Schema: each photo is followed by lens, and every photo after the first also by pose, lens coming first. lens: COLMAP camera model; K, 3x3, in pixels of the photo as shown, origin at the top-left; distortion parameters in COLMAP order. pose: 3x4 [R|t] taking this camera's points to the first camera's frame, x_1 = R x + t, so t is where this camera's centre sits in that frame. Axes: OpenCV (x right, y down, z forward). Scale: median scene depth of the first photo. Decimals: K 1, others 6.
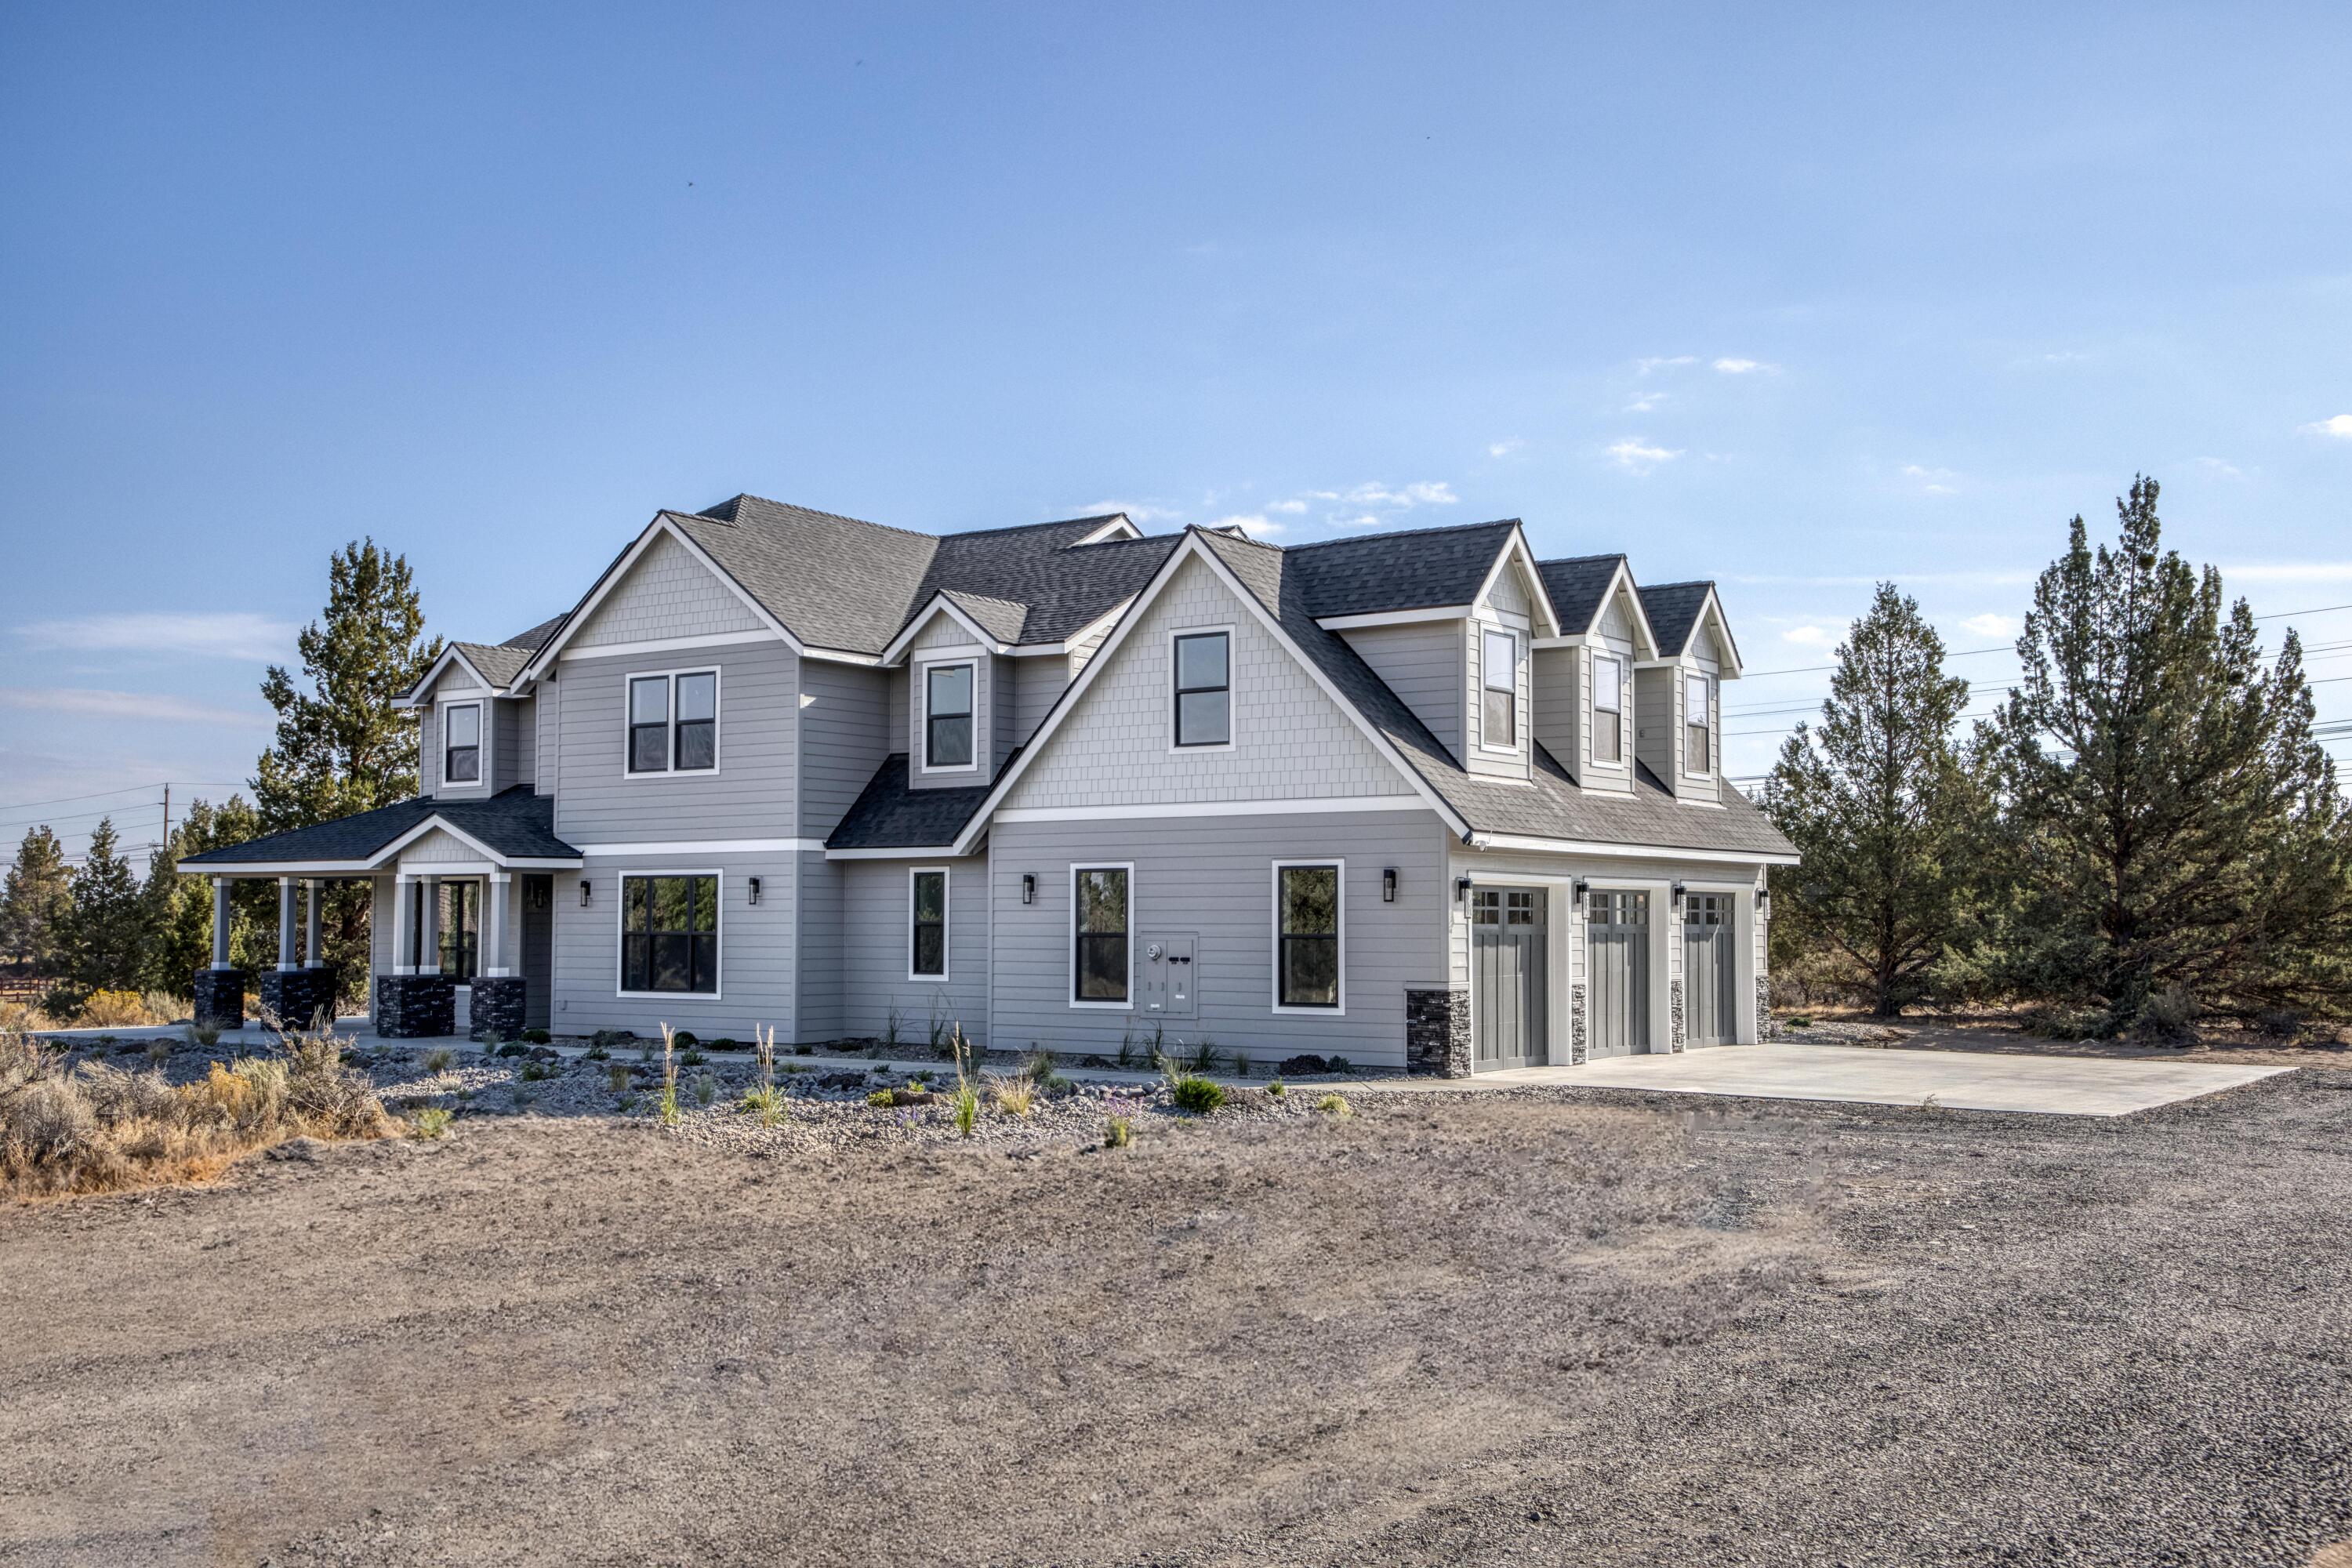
lens RADIAL K [[2424.3, 0, 1176.6], [0, 2424.3, 850.2], [0, 0, 1]] dist [0.015471, 0.007434]
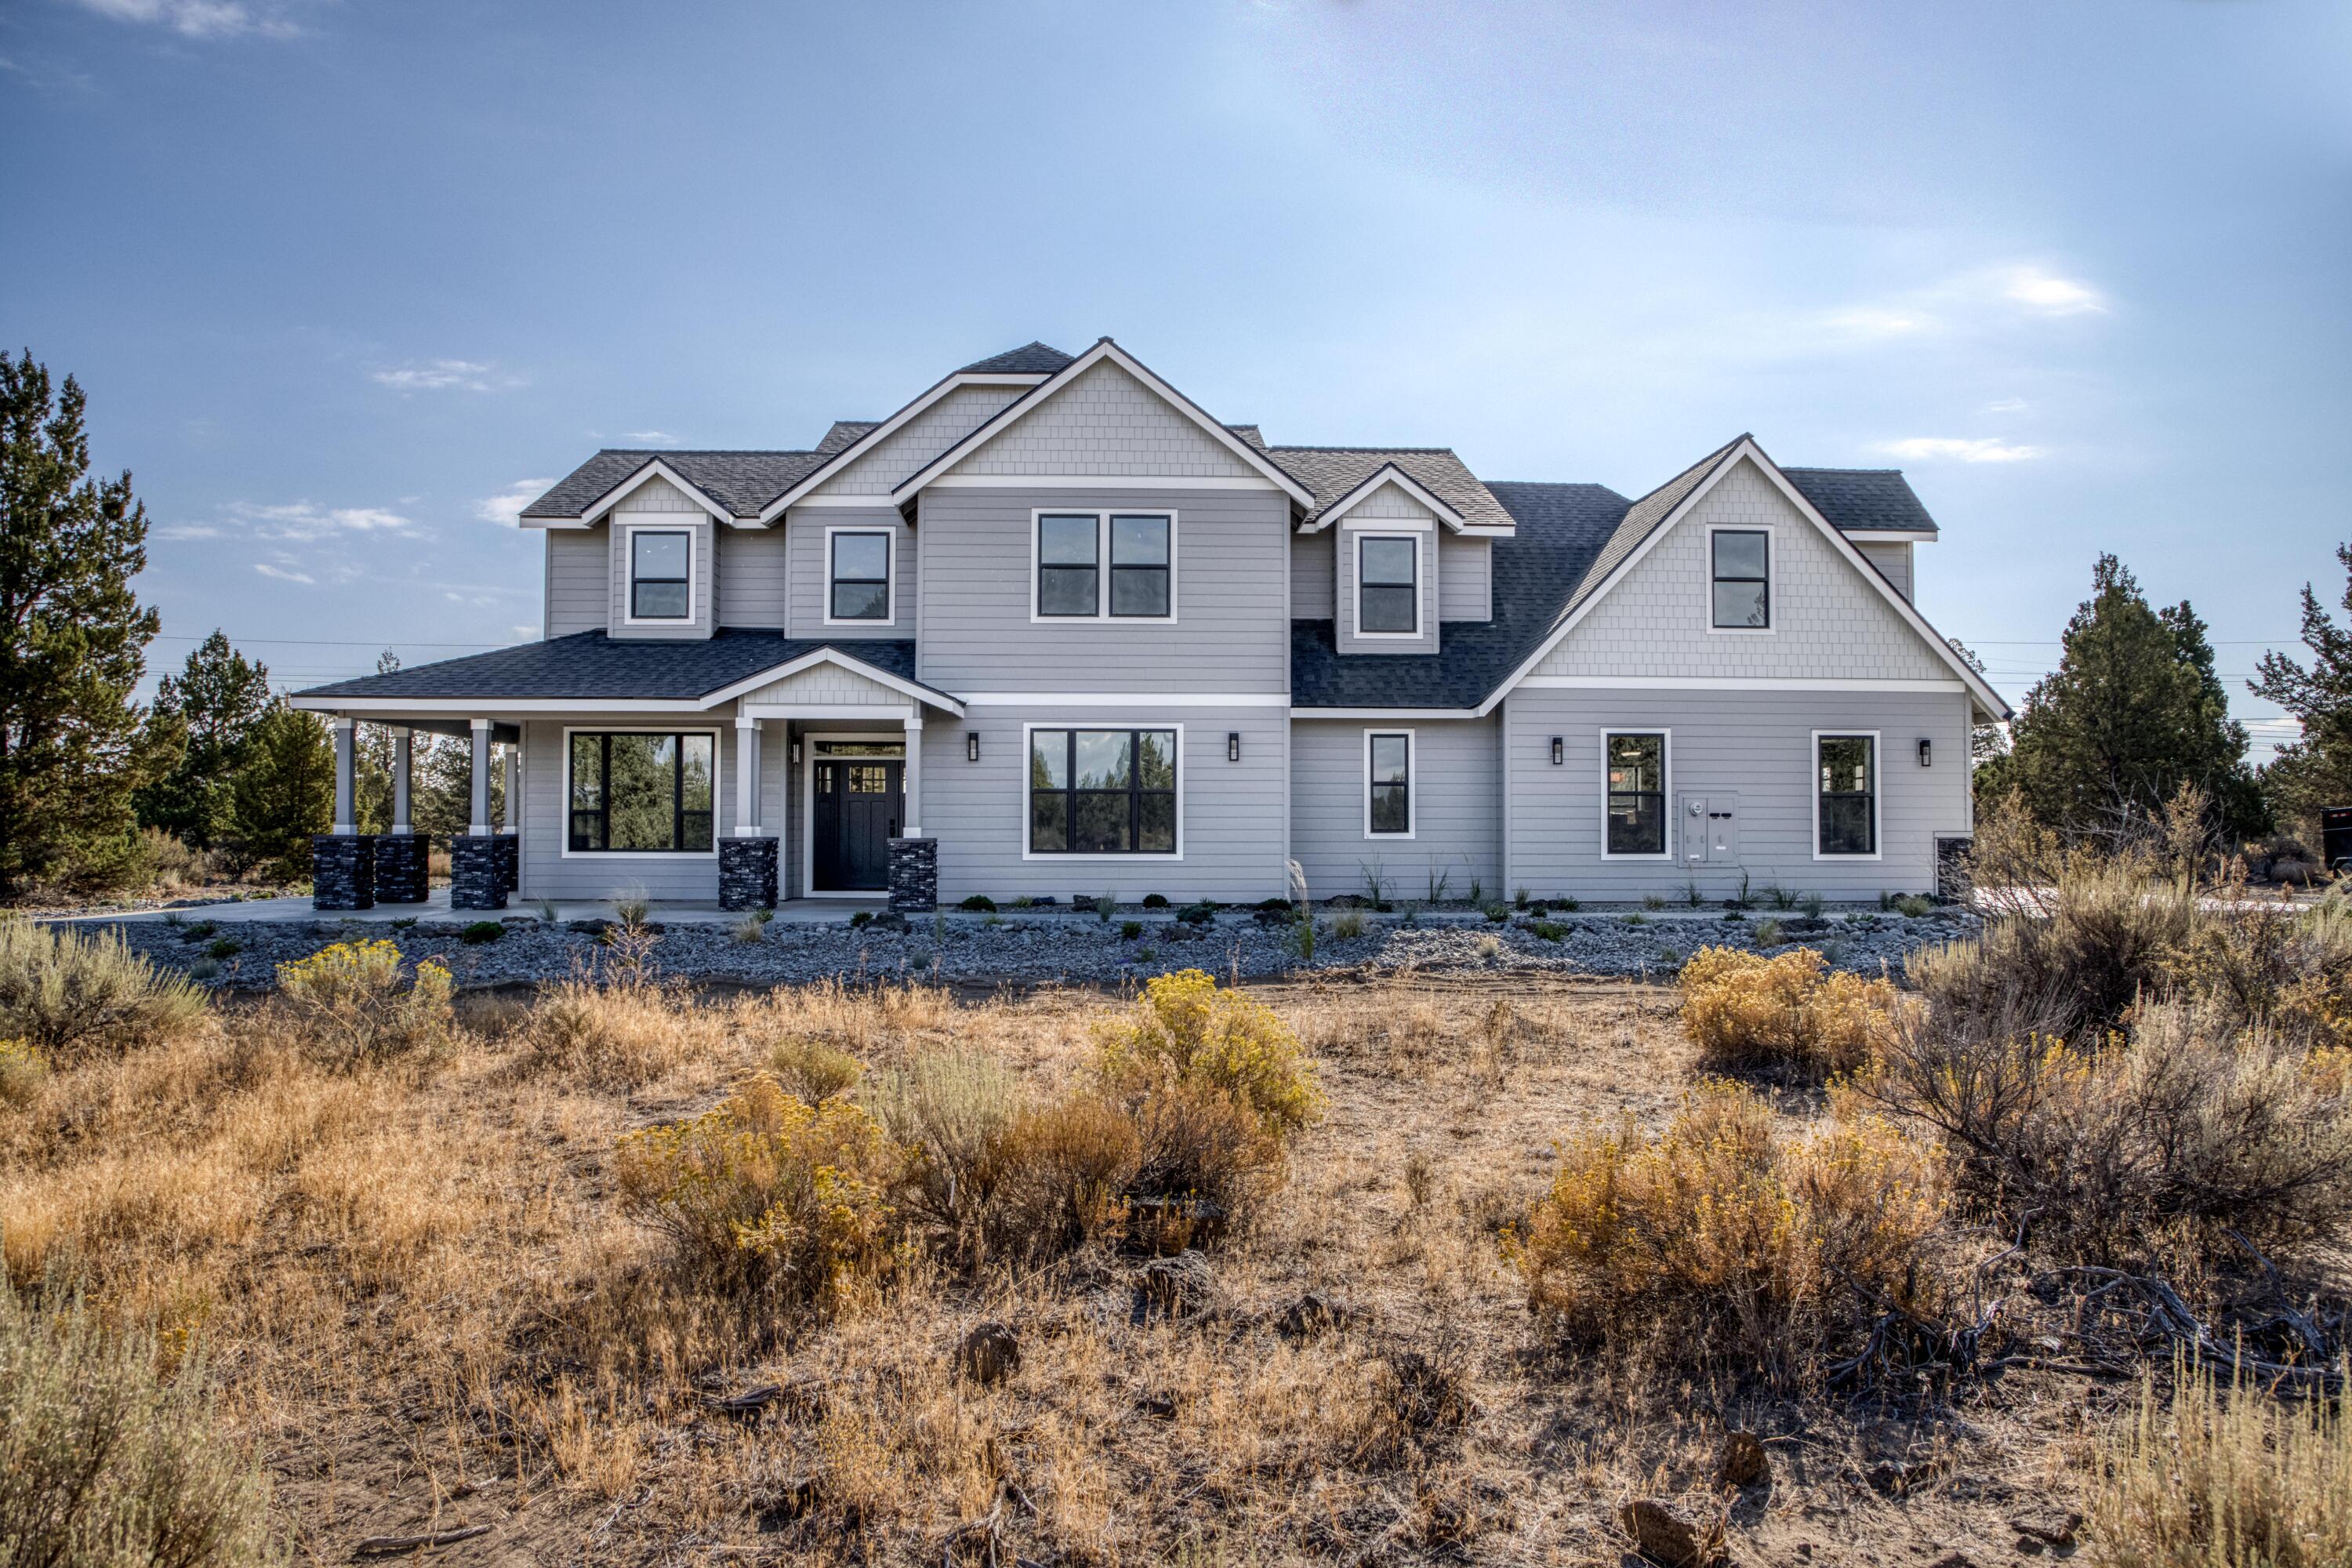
lens RADIAL K [[1710.5, 0, 1176.0], [0, 1710.5, 784.0], [0, 0, 1]] dist [-0.109257, -0.000278]
pose [[0.787246, 0.004186, 0.616625, -0.612721], [-0.025249, 0.999357, 0.025451, 0.014889], [-0.616122, -0.035605, 0.786846, 0.474983]]
